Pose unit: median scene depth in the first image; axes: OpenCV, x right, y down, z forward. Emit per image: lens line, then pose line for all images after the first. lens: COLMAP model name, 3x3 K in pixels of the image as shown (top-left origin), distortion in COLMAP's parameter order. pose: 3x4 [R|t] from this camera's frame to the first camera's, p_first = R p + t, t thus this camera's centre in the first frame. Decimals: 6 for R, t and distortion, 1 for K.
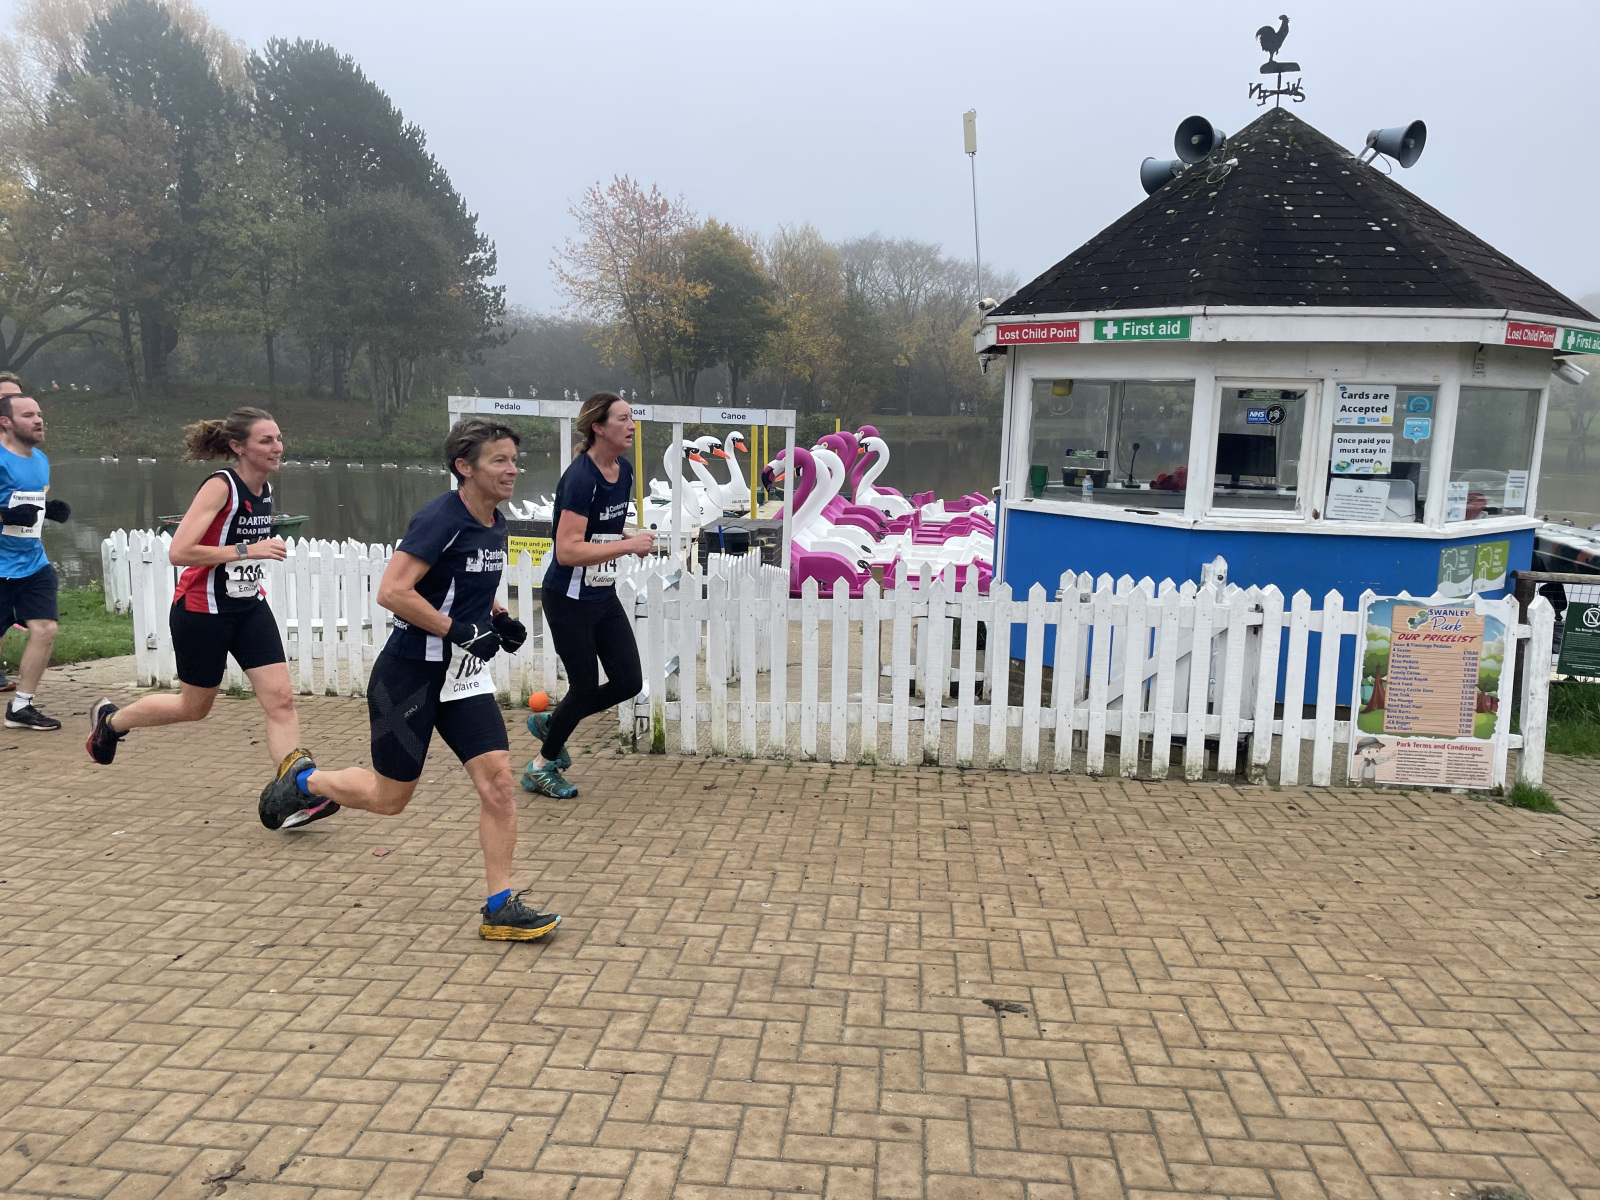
lens RADIAL K [[1202.8, 0, 797.1], [0, 1202.8, 593.6], [0, 0, 1]] dist [0.096721, -0.123729]
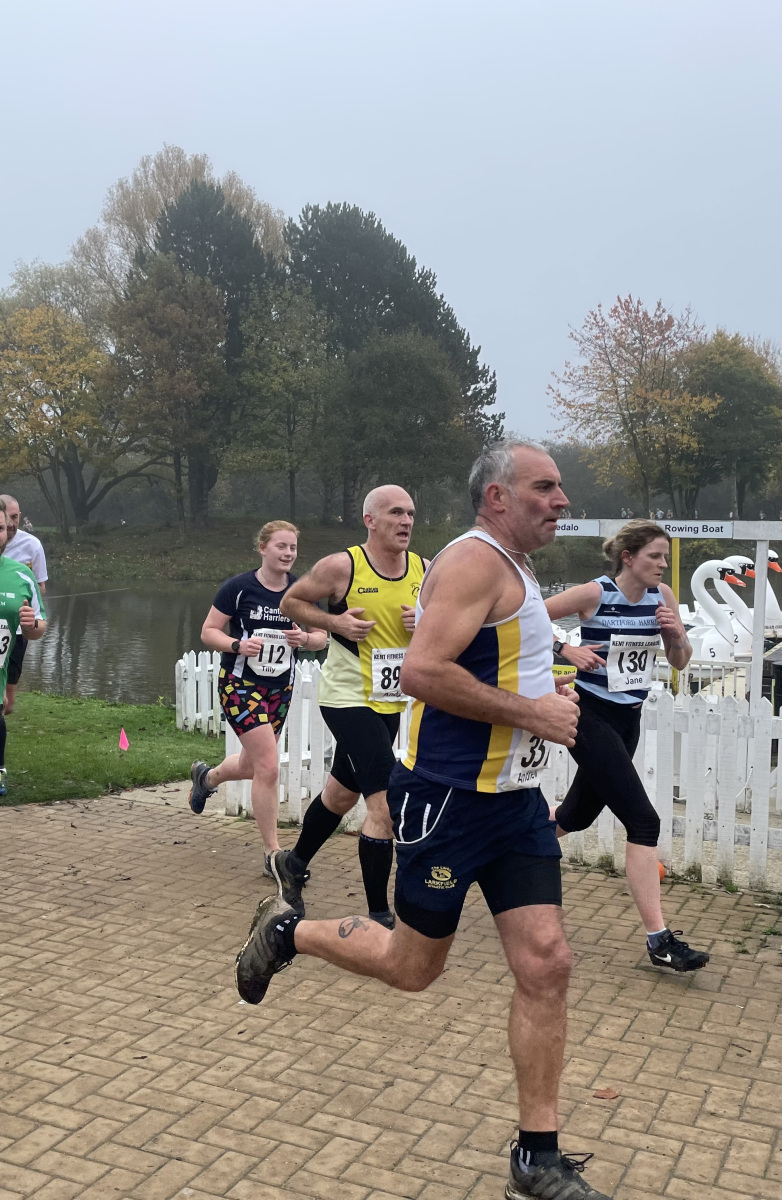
lens RADIAL K [[1209.2, 0, 304.9], [0, 1209.2, 609.9], [0, 0, 1]] dist [0.104195, -0.161530]
pose [[0.927138, 0.006600, -0.374662, -0.144364], [-0.039274, 0.996050, -0.079643, -0.017219], [0.372657, 0.088554, 0.923734, 0.132819]]
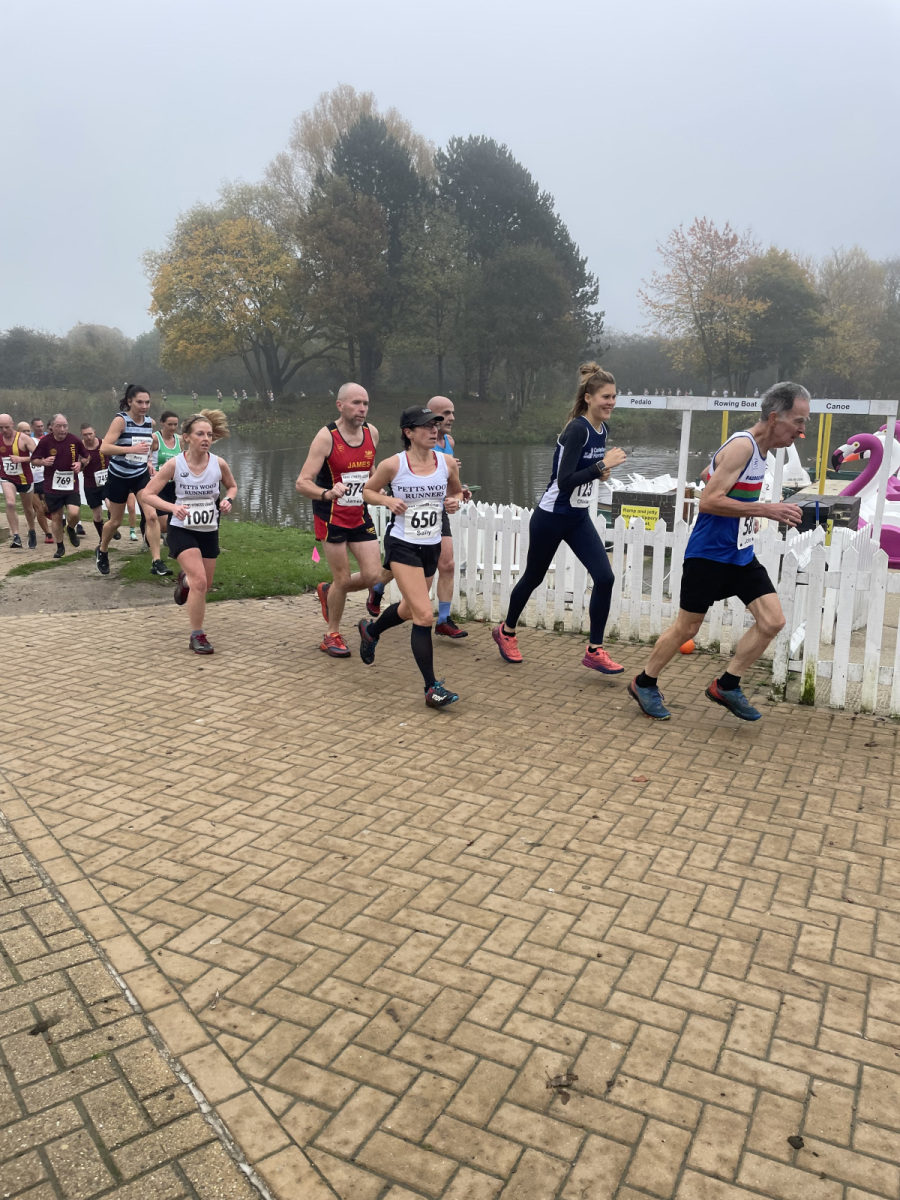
lens RADIAL K [[908.2, 0, 467.3], [0, 908.2, 594.4], [0, 0, 1]] dist [0.088965, -0.114510]
pose [[0.934264, 0.067087, -0.350214, -0.121506], [-0.048882, 0.996966, 0.060577, -0.007611], [0.353216, -0.039476, 0.934709, 0.084364]]
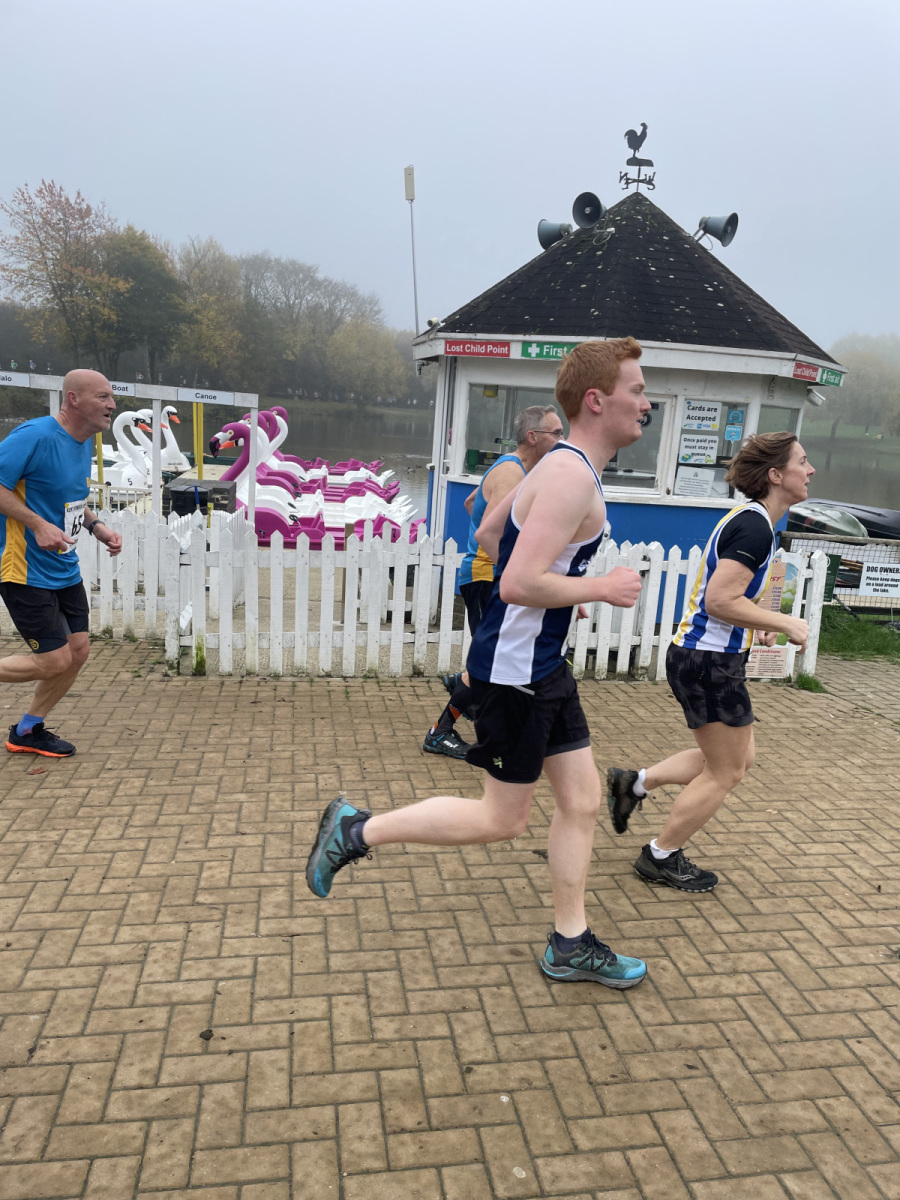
lens RADIAL K [[906.7, 0, 465.9], [0, 906.7, 603.2], [0, 0, 1]] dist [0.101441, -0.128050]
pose [[0.960871, -0.013759, 0.276655, -0.114130], [-0.005811, 0.997544, 0.069795, -0.008092], [-0.276936, -0.068672, 0.958431, 0.033352]]
